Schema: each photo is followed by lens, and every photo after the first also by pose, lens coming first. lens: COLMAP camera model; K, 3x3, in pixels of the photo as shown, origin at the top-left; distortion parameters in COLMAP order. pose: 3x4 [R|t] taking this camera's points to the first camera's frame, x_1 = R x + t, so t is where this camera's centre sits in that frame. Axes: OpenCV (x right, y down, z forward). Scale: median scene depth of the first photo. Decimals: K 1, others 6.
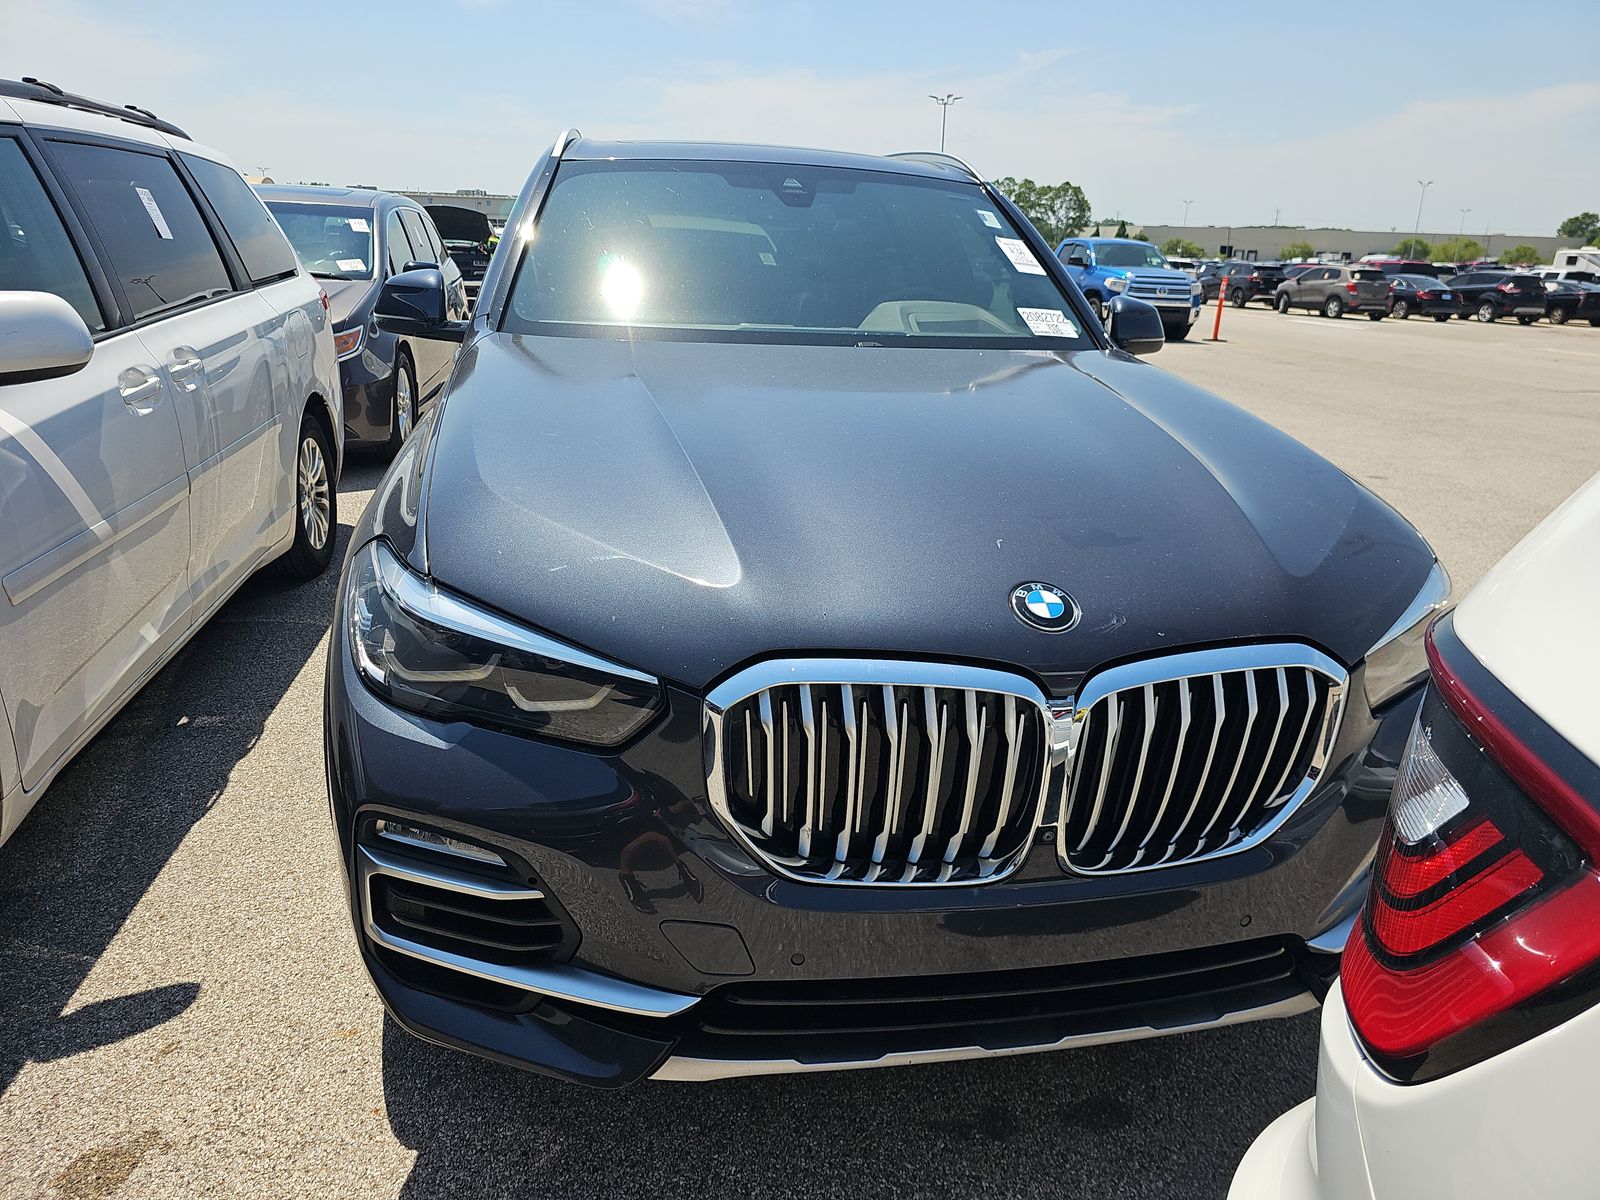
lens RADIAL K [[1075.8, 0, 781.6], [0, 1075.8, 591.0], [0, 0, 1]] dist [0.067549, -0.093763]
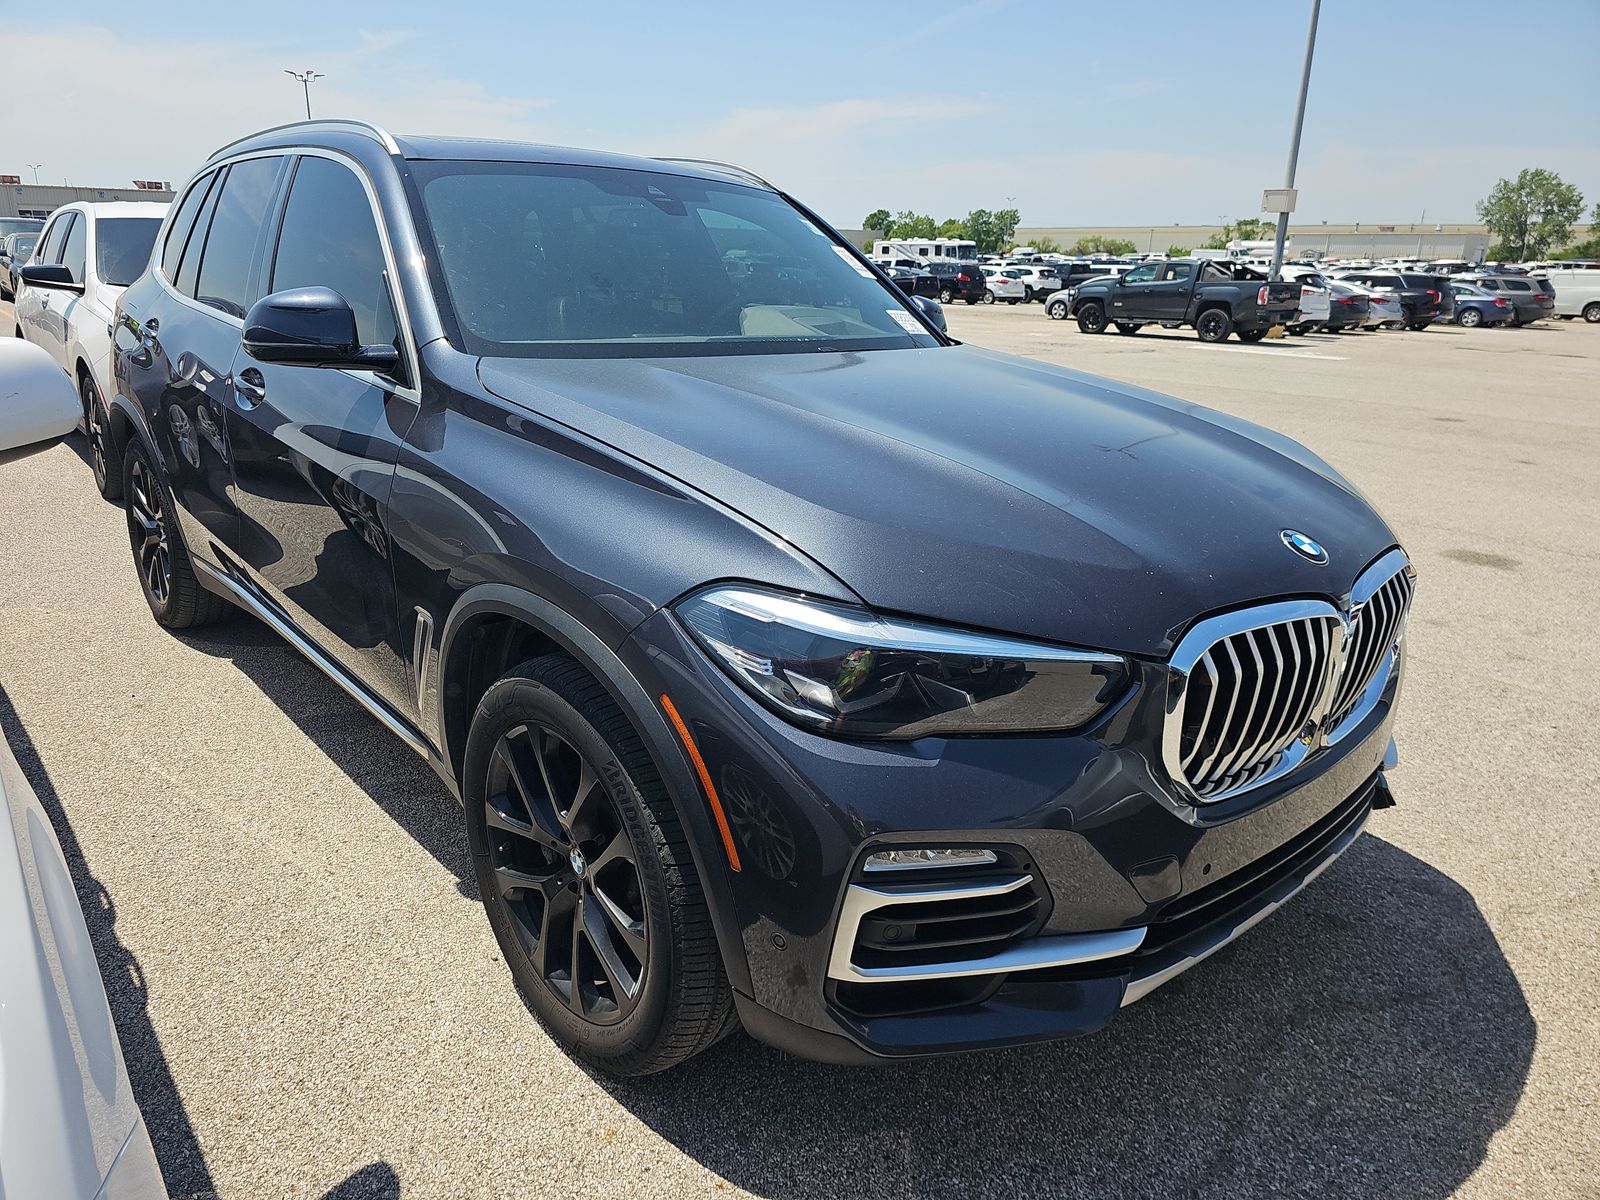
lens RADIAL K [[1093.1, 0, 800.0], [0, 1093.1, 600.0], [0, 0, 1]] dist [0.051186, -0.000408]
pose [[0.874302, -0.157157, 0.459235, -0.606491], [0.153984, 0.987065, 0.044628, -0.050850], [-0.460309, 0.031696, 0.887193, 0.094155]]
